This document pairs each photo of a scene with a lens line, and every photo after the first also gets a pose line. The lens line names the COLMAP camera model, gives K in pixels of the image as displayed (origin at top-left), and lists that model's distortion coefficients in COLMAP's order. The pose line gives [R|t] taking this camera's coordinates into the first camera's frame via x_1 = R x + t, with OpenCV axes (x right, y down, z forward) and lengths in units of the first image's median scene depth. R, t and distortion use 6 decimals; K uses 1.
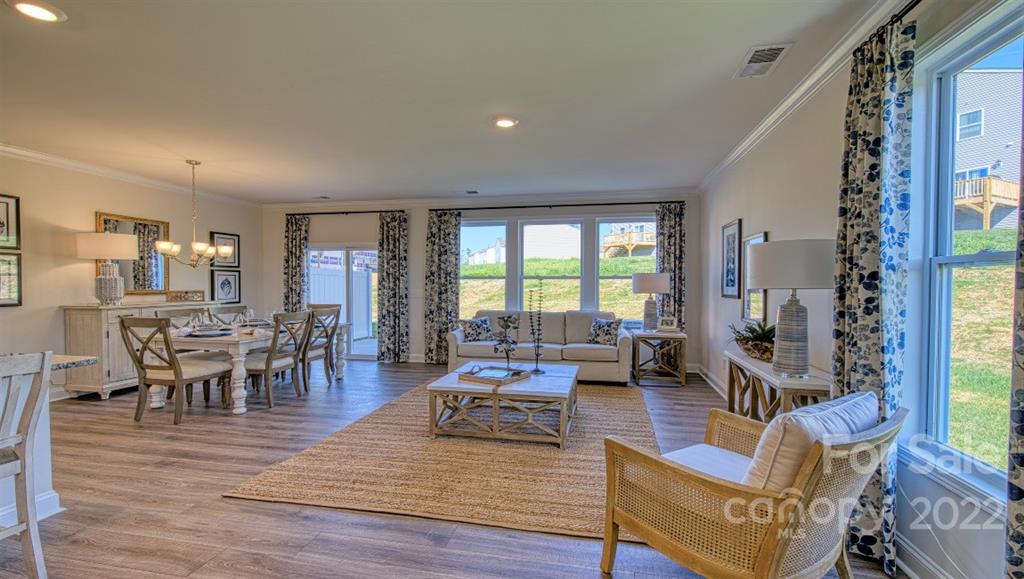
lens RADIAL K [[437.5, 0, 517.3], [0, 437.5, 298.2], [0, 0, 1]] dist [0.000930, 0.000141]
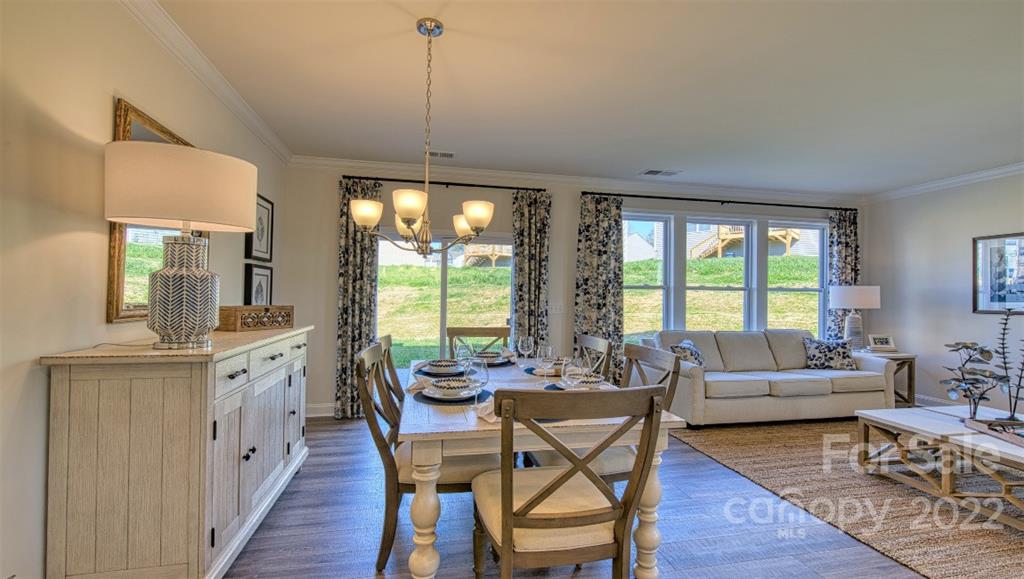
lens RADIAL K [[441.6, 0, 514.9], [0, 441.6, 290.8], [0, 0, 1]] dist [0.002548, -0.000552]
pose [[0.917344, 0.012500, 0.397900, -0.610408], [0.003346, 0.999229, -0.039107, -0.012355], [-0.398082, 0.037206, 0.916595, 0.398462]]
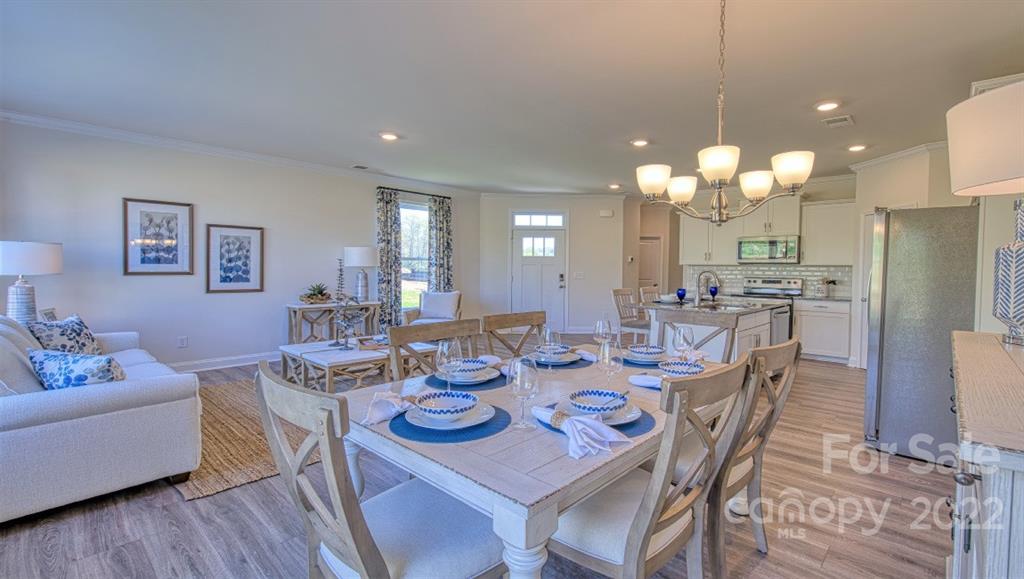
lens RADIAL K [[460.4, 0, 536.9], [0, 460.4, 276.8], [0, 0, 1]] dist [-0.036968, 0.010599]
pose [[-0.865573, -0.022565, 0.500275, -0.576350], [0.003521, 0.998685, 0.051137, -0.032786], [-0.500771, 0.046025, -0.864355, 1.053009]]
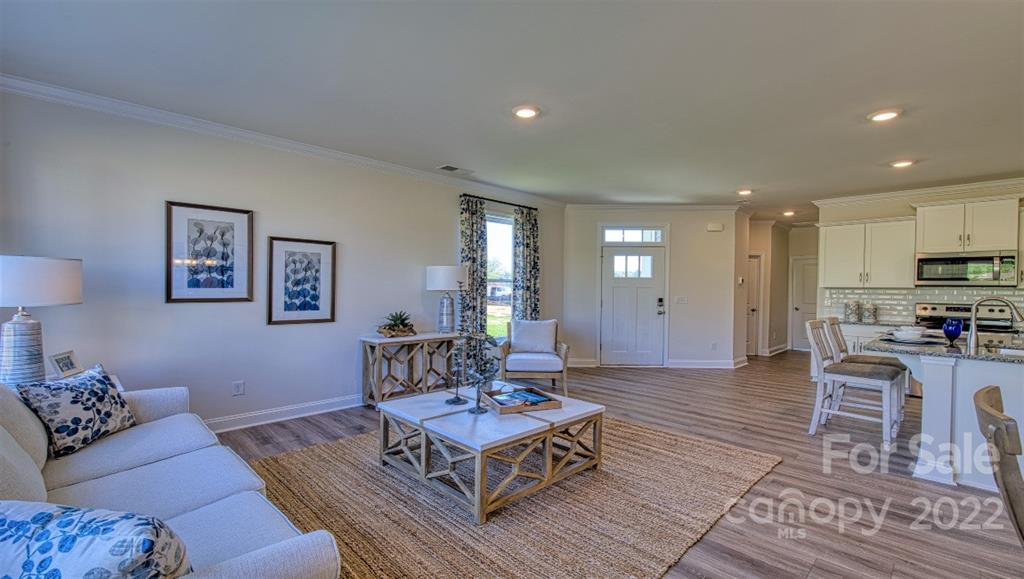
lens RADIAL K [[441.6, 0, 514.9], [0, 441.6, 290.8], [0, 0, 1]] dist [0.002548, -0.000552]
pose [[-0.831161, -0.015739, 0.555809, -0.284306], [0.005566, 0.999314, 0.036621, -0.032740], [-0.556004, 0.033532, -0.830503, 0.969243]]
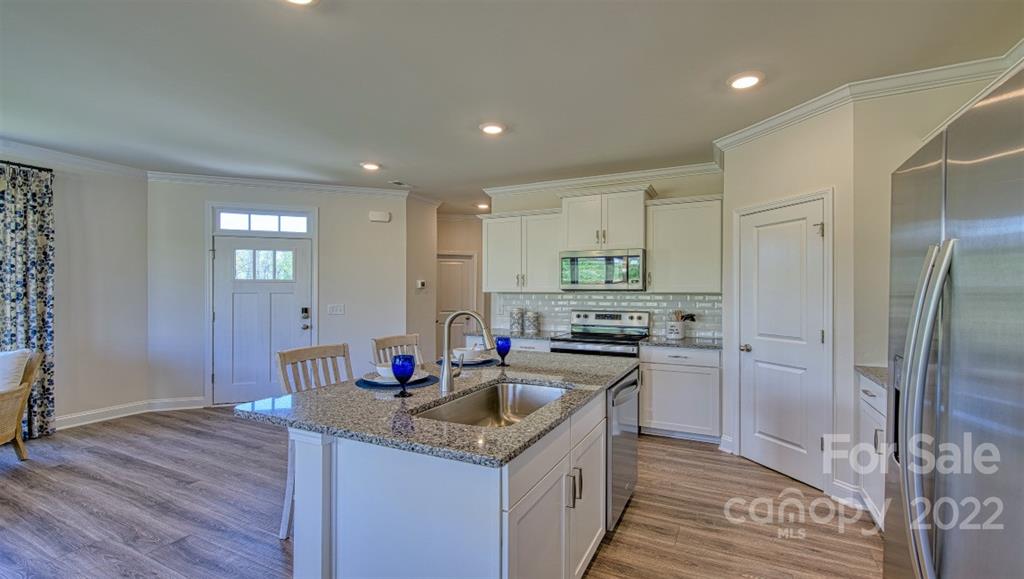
lens RADIAL K [[441.6, 0, 514.9], [0, 441.6, 290.8], [0, 0, 1]] dist [0.002548, -0.000552]
pose [[-0.966292, -0.005823, 0.257382, -0.555584], [0.001350, 0.999616, 0.027685, -0.026030], [-0.257445, 0.027100, -0.965913, 0.560117]]
